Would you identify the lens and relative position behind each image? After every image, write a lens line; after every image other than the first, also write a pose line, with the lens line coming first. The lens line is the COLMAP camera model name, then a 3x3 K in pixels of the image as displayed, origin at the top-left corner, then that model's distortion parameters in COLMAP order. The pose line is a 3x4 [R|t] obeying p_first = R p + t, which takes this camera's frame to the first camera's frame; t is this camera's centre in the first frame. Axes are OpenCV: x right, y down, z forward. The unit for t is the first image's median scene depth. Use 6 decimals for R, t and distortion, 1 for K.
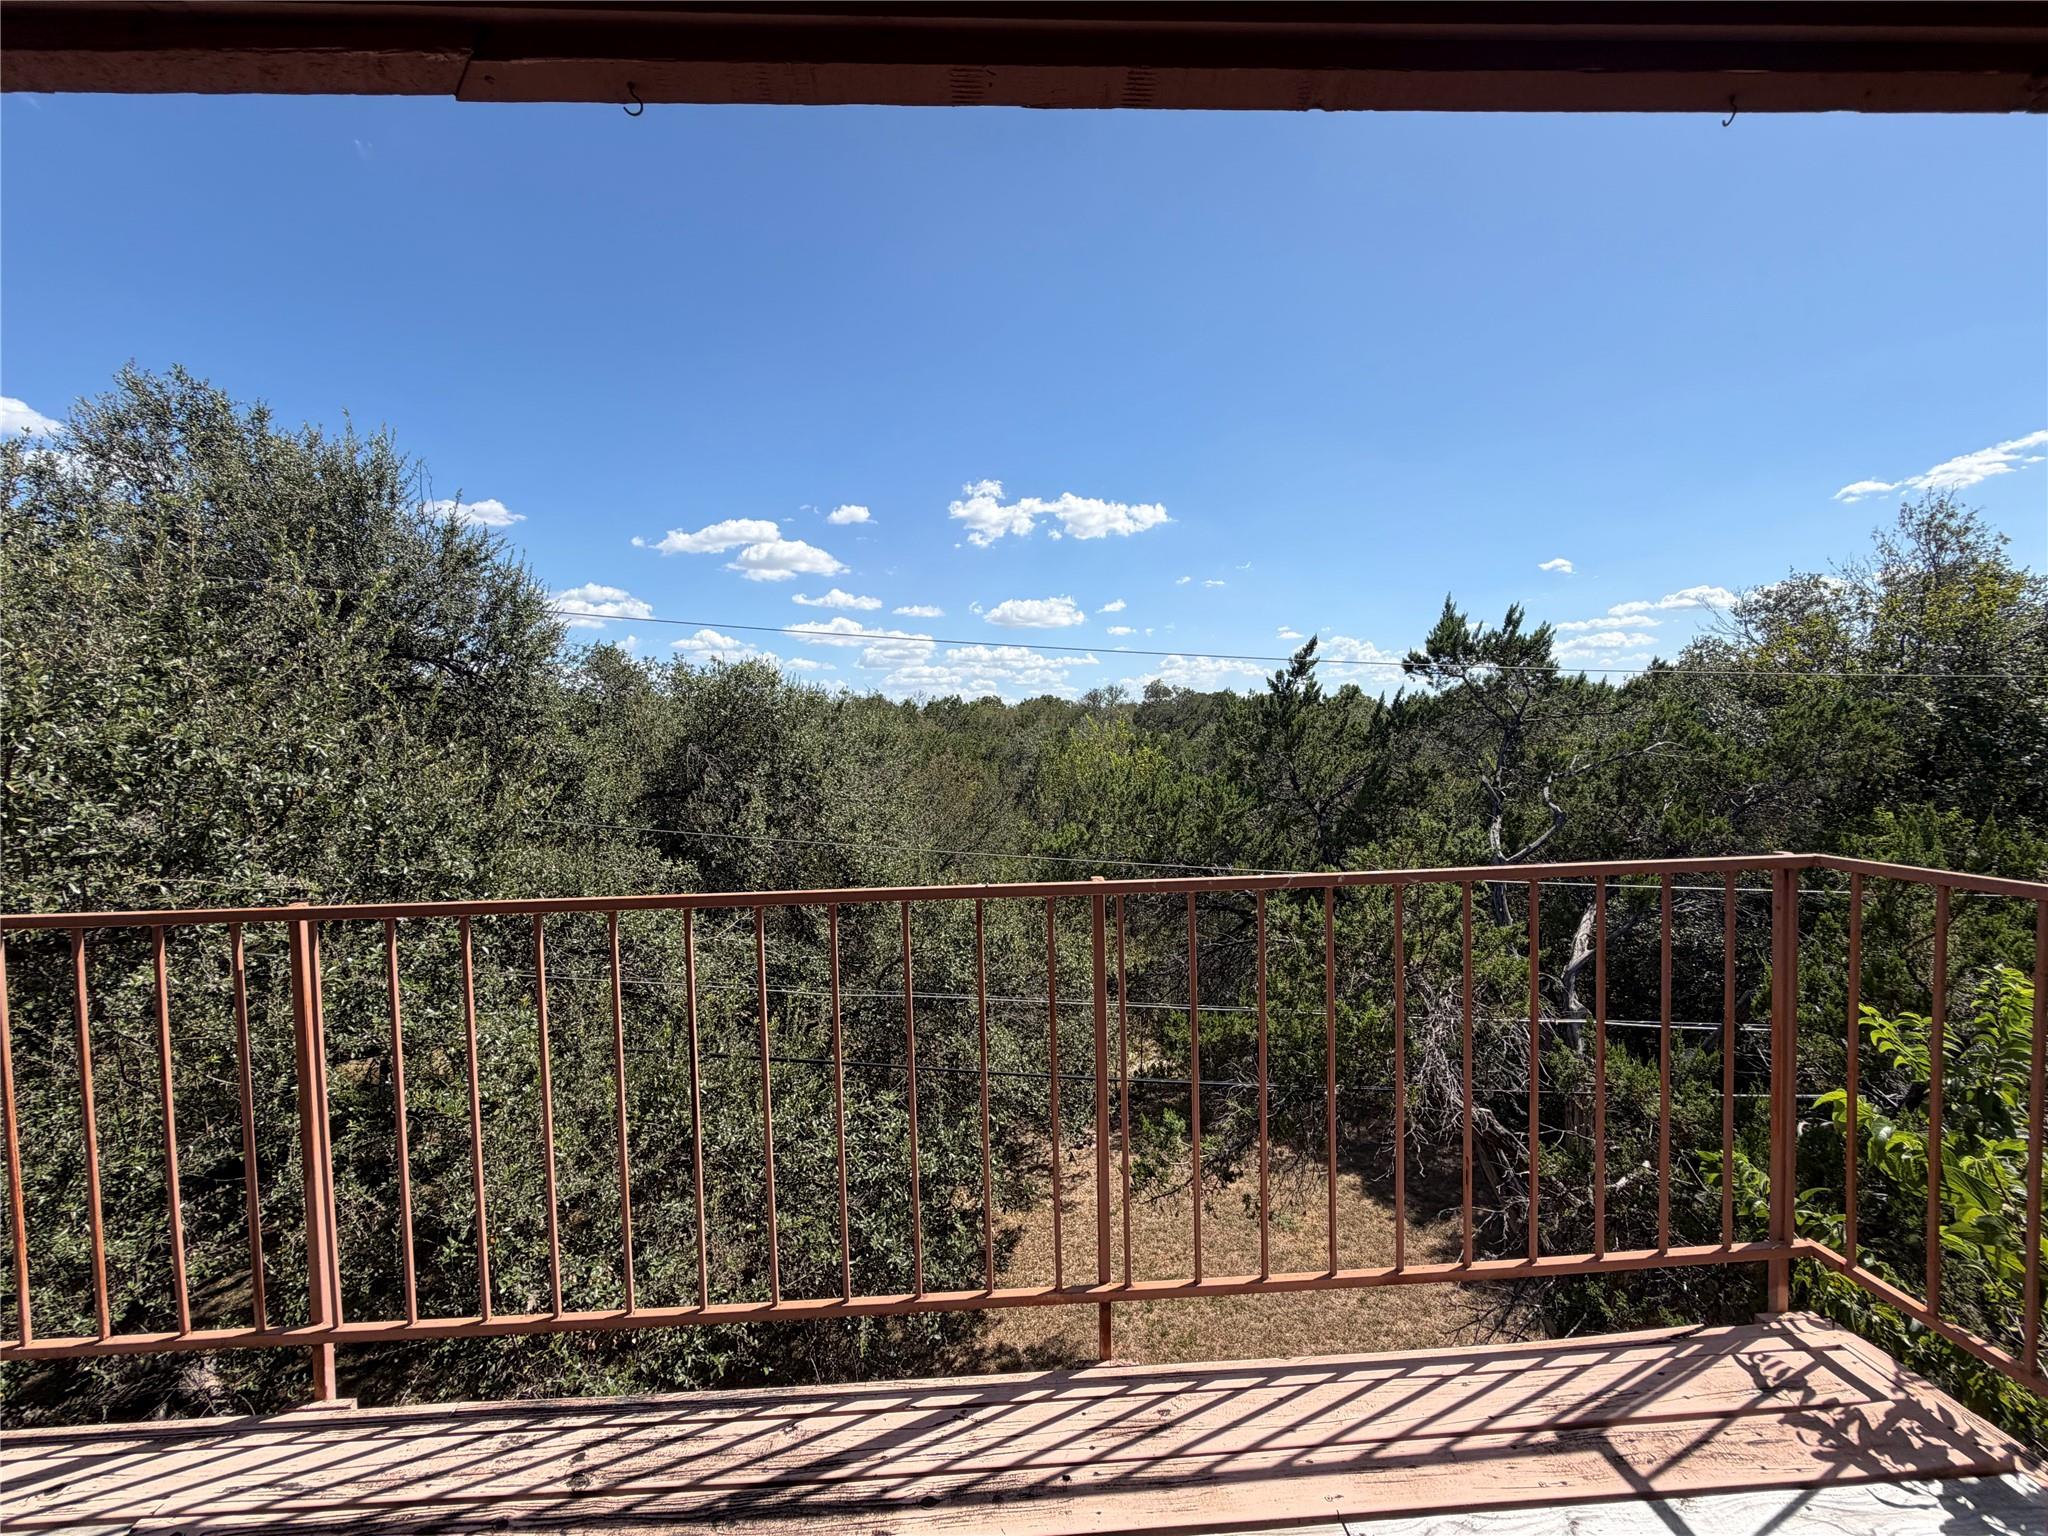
lens RADIAL K [[819.2, 0, 1013.3], [0, 819.2, 767.3], [0, 0, 1]] dist [0.000958, 0.000079]
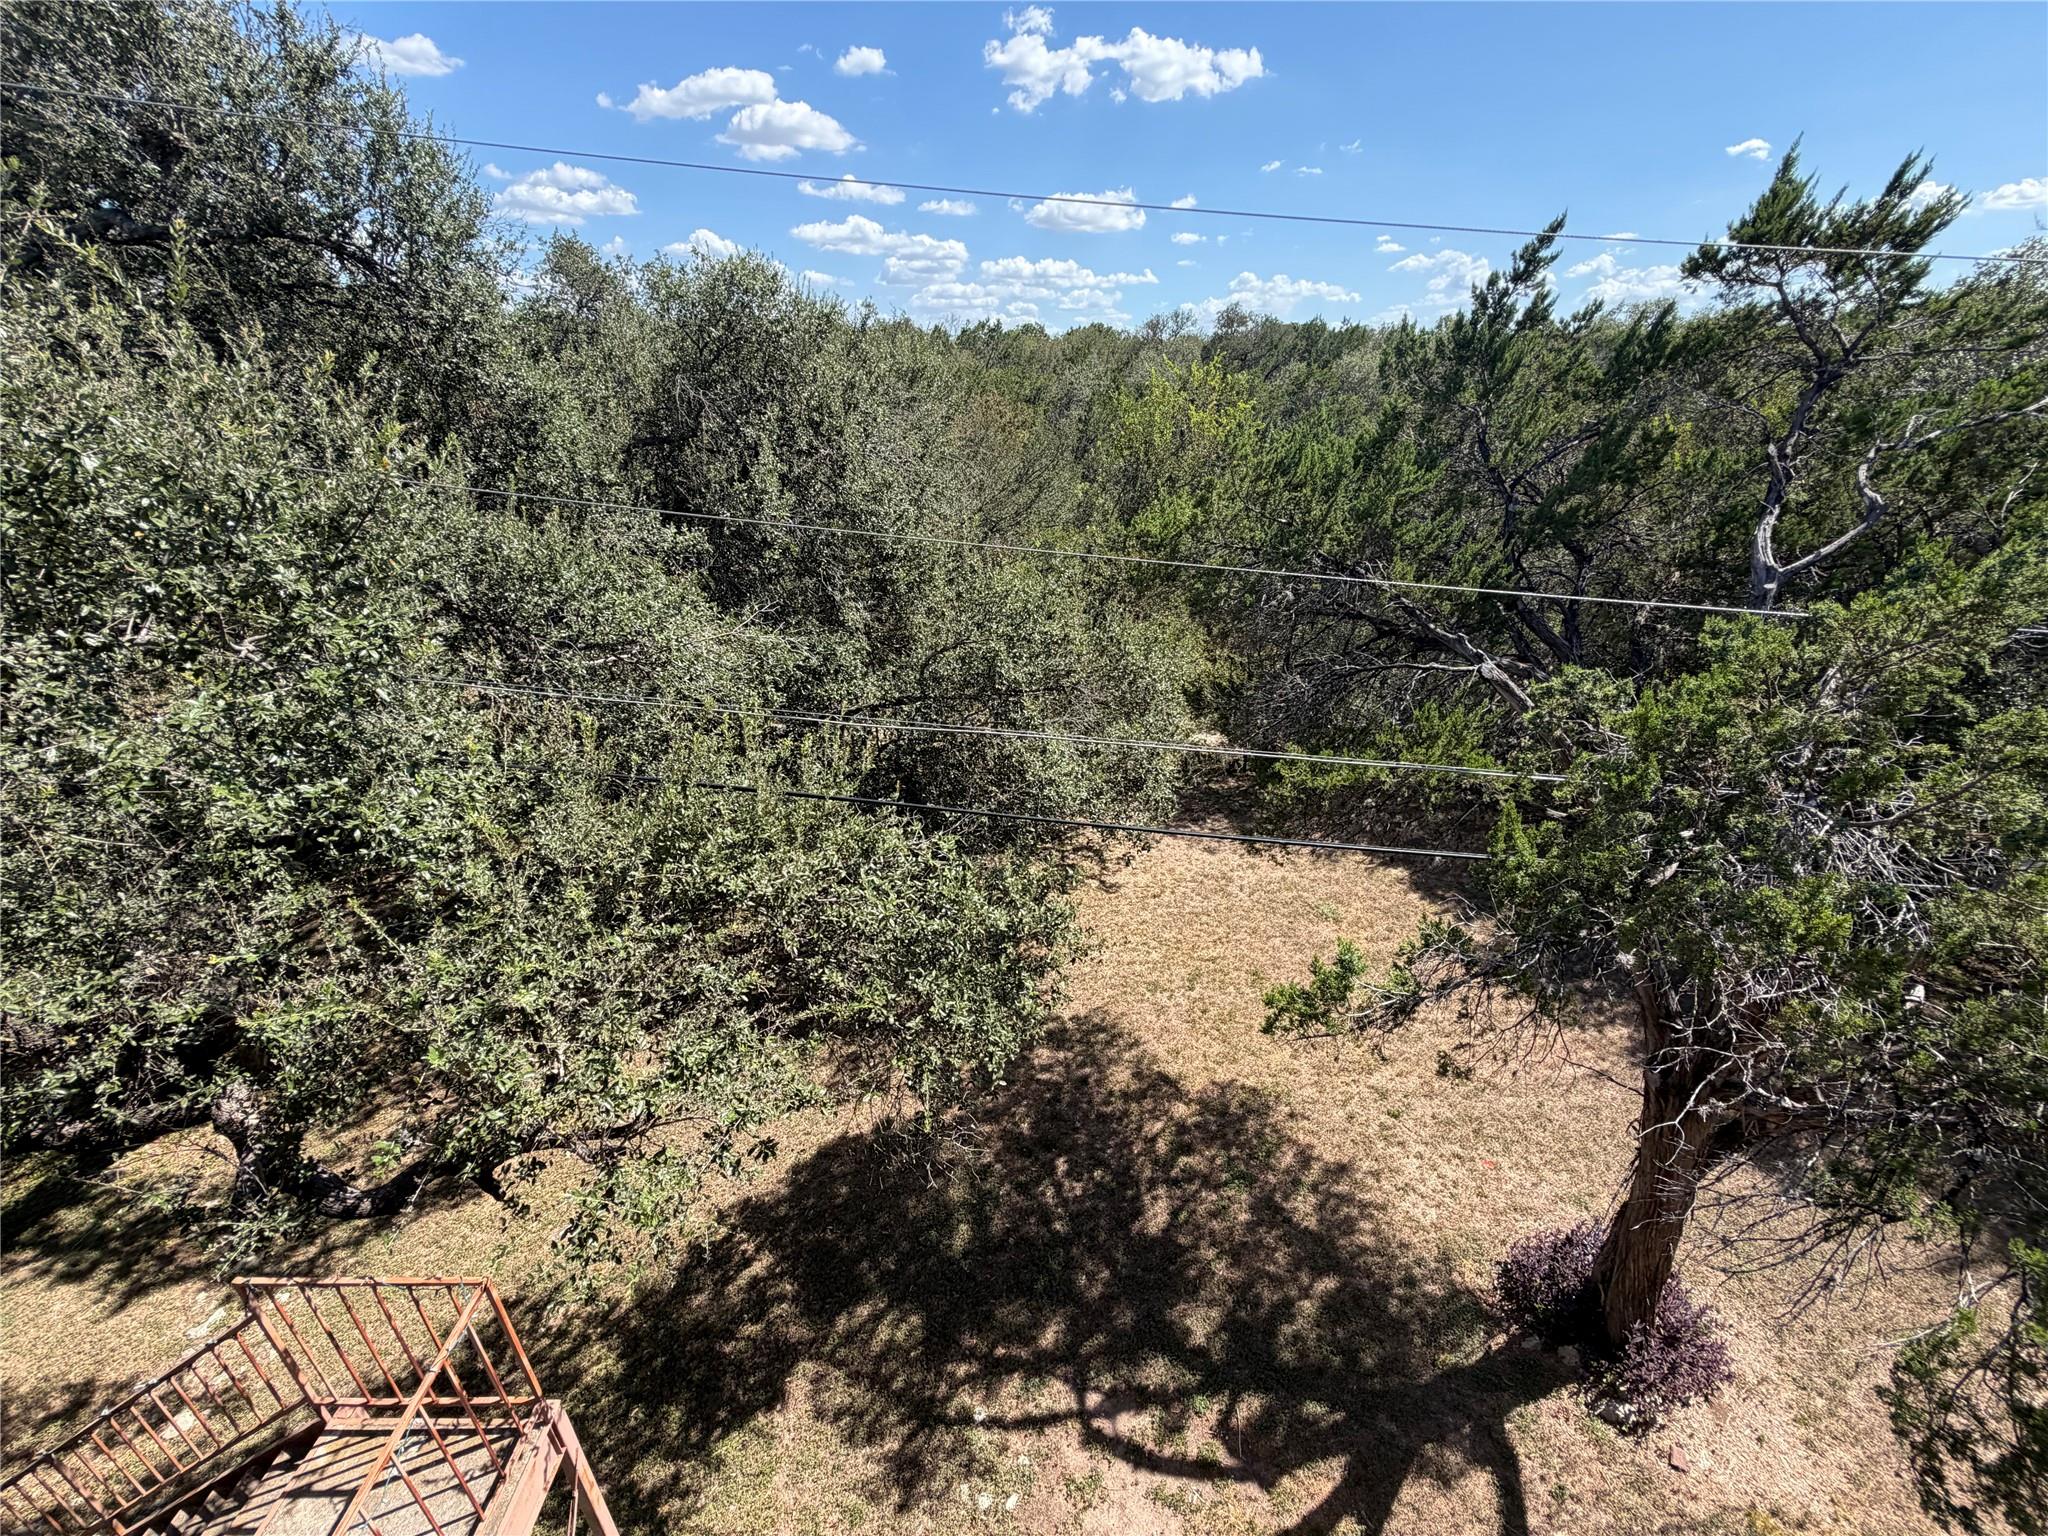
lens RADIAL K [[819.2, 0, 1014.0], [0, 819.2, 769.3], [0, 0, 1]] dist [0.000958, 0.000079]
pose [[0.998845, 0.035505, -0.032382, -0.032182], [-0.019607, 0.916338, 0.399925, -0.002256], [0.043873, -0.398828, 0.915975, 0.141898]]
